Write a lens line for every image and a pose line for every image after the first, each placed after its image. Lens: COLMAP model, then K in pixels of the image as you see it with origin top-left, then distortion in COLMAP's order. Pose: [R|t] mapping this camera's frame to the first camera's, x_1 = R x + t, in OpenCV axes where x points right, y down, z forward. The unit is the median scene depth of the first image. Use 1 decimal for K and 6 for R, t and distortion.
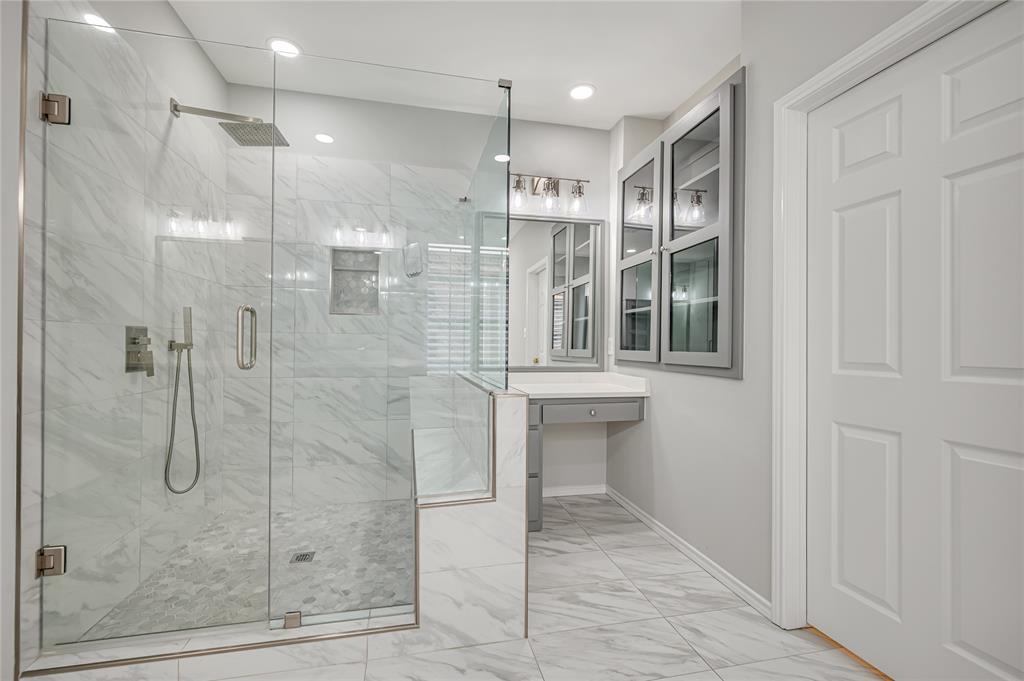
lens RADIAL K [[432.4, 0, 507.2], [0, 432.4, 341.2], [0, 0, 1]] dist [0.000497, -0.000034]
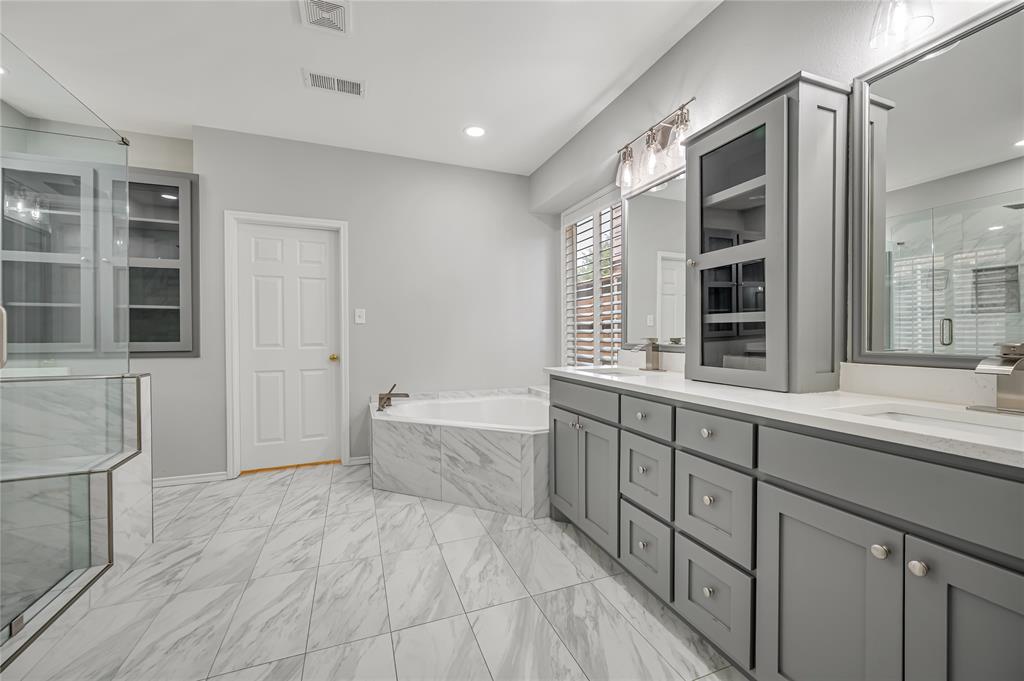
lens RADIAL K [[410.4, 0, 510.3], [0, 410.4, 338.3], [0, 0, 1]] dist [0.002035, -0.000683]
pose [[-0.160603, -0.013746, 0.986923, -1.494899], [-0.005440, 0.999900, 0.013041, -0.016205], [-0.987004, -0.003274, -0.160661, 0.052287]]
